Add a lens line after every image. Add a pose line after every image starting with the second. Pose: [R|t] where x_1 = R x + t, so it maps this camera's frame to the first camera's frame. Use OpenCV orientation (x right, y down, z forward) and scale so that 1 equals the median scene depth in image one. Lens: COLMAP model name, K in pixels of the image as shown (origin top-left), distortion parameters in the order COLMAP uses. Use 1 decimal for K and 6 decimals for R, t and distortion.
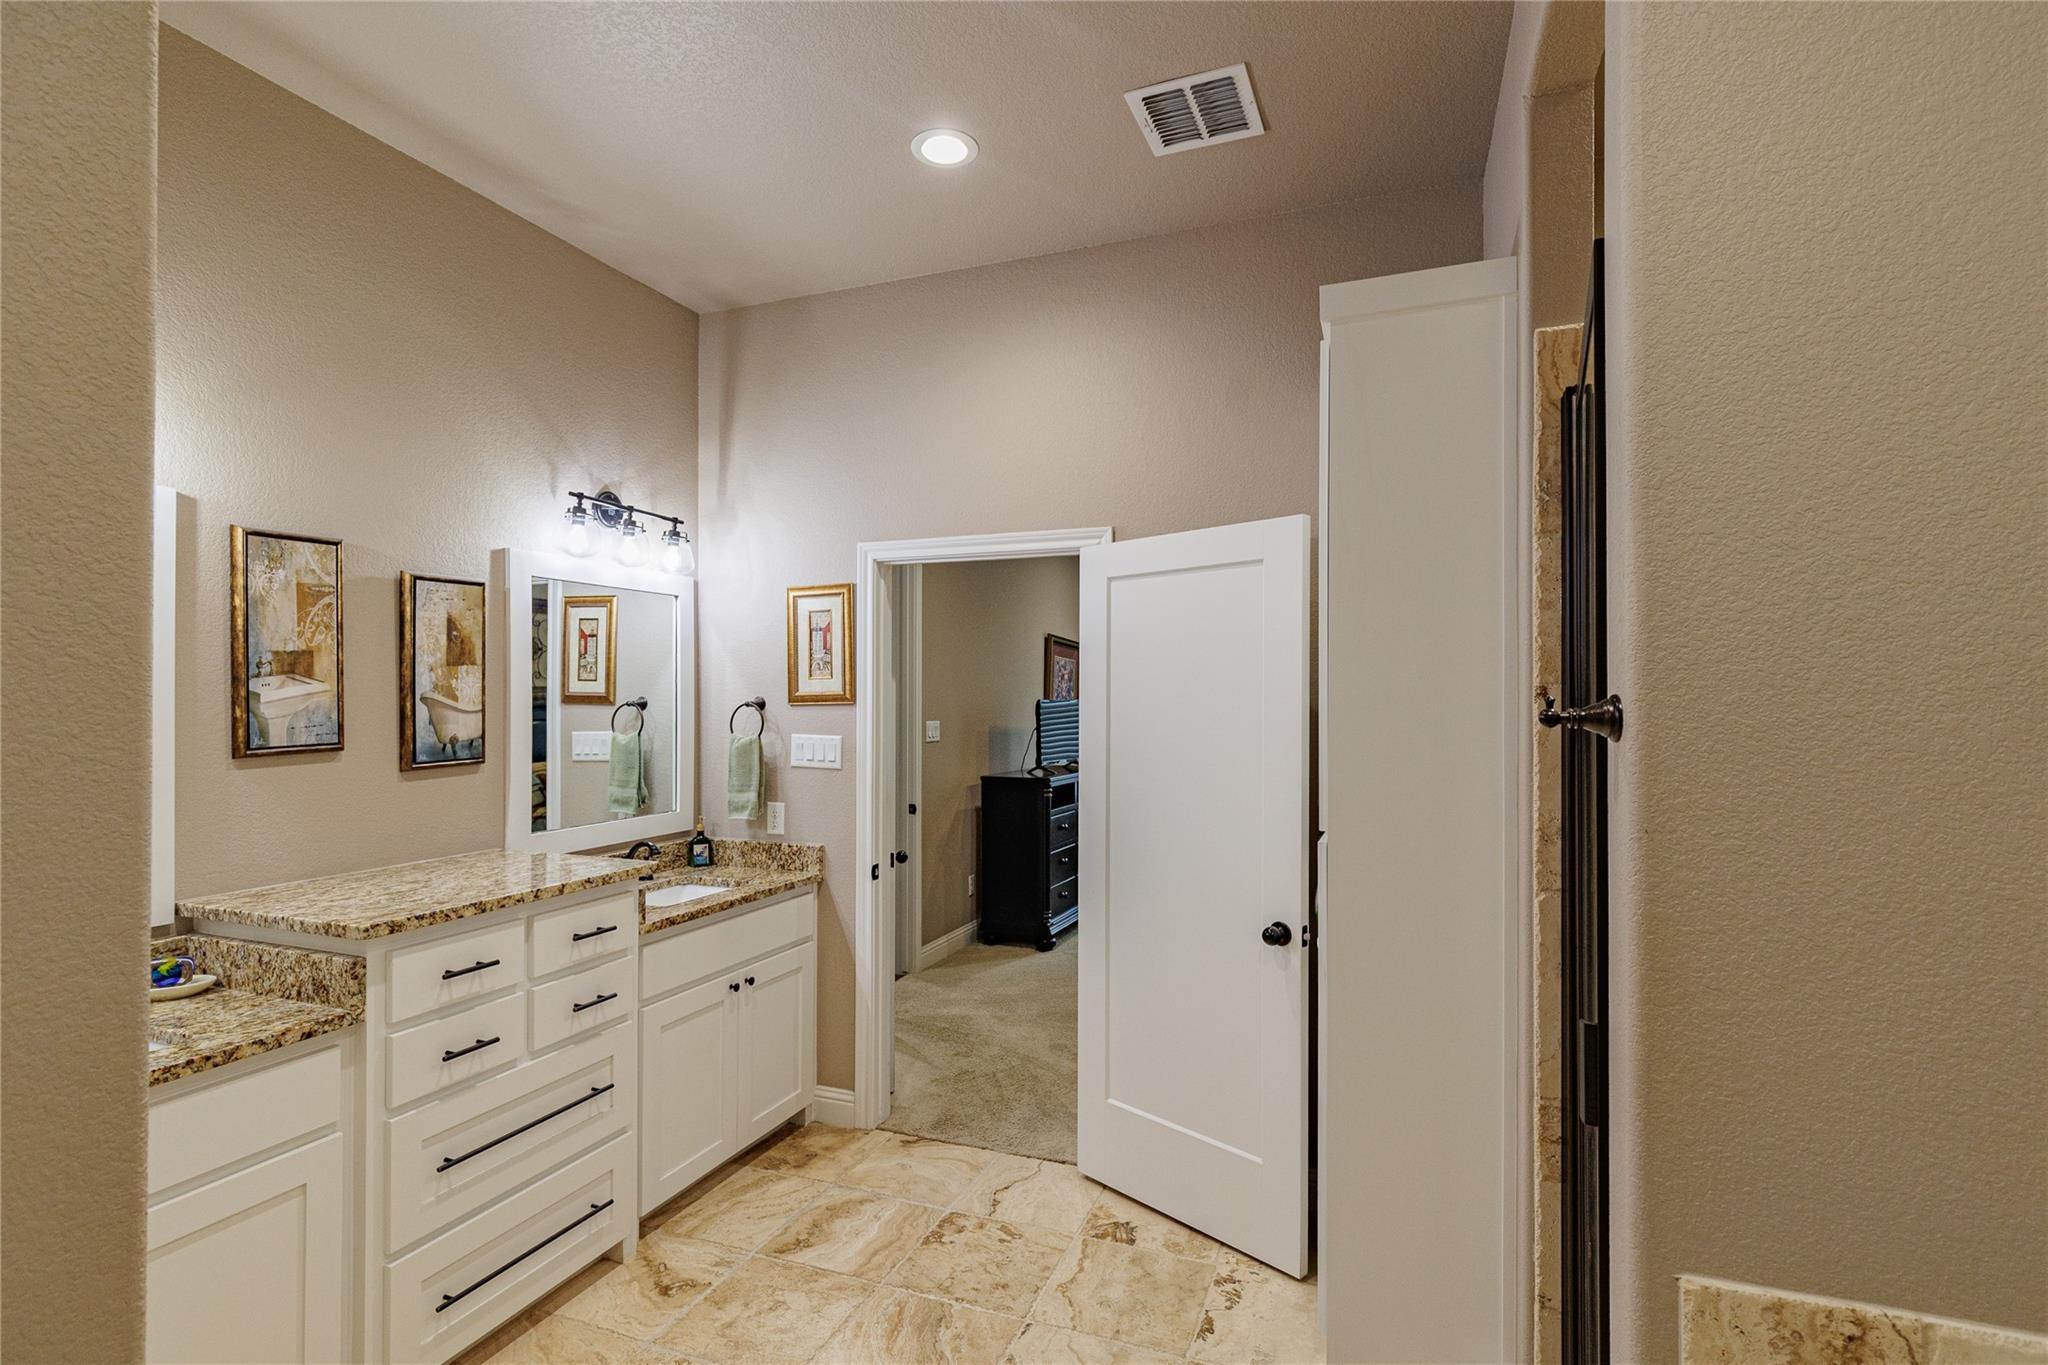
lens RADIAL K [[1090.2, 0, 987.6], [0, 1090.2, 692.4], [0, 0, 1]] dist [-0.001040, -0.000214]
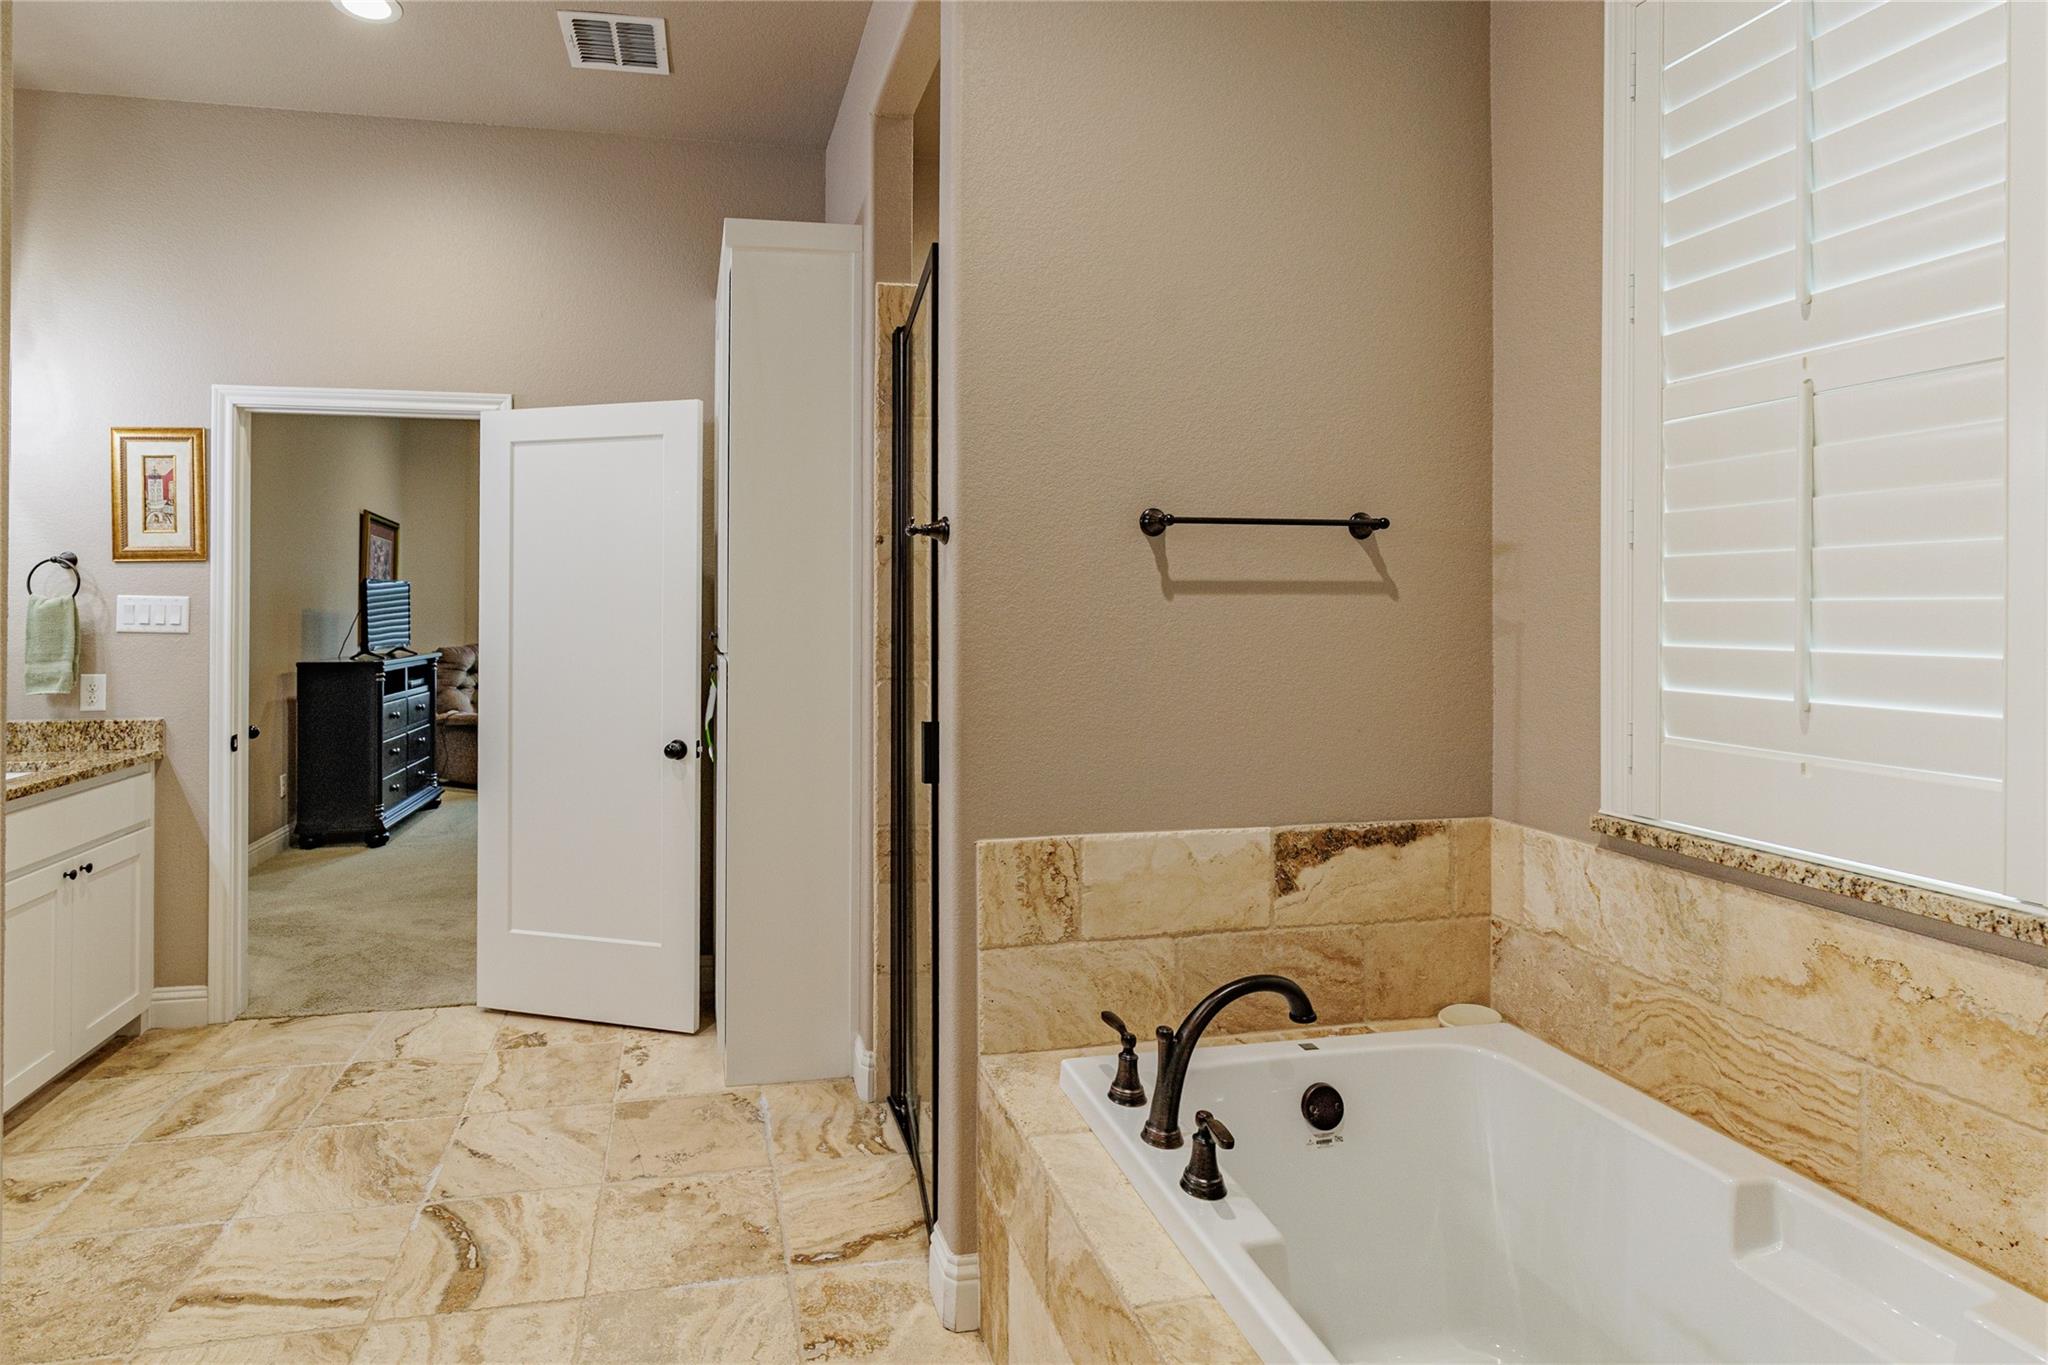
lens RADIAL K [[1090.2, 0, 987.6], [0, 1090.2, 692.4], [0, 0, 1]] dist [-0.001040, -0.000214]
pose [[0.811640, -0.053275, 0.581723, -0.128864], [0.002209, 0.996105, 0.088143, 0.042060], [-0.584154, -0.070255, 0.808597, -0.151535]]
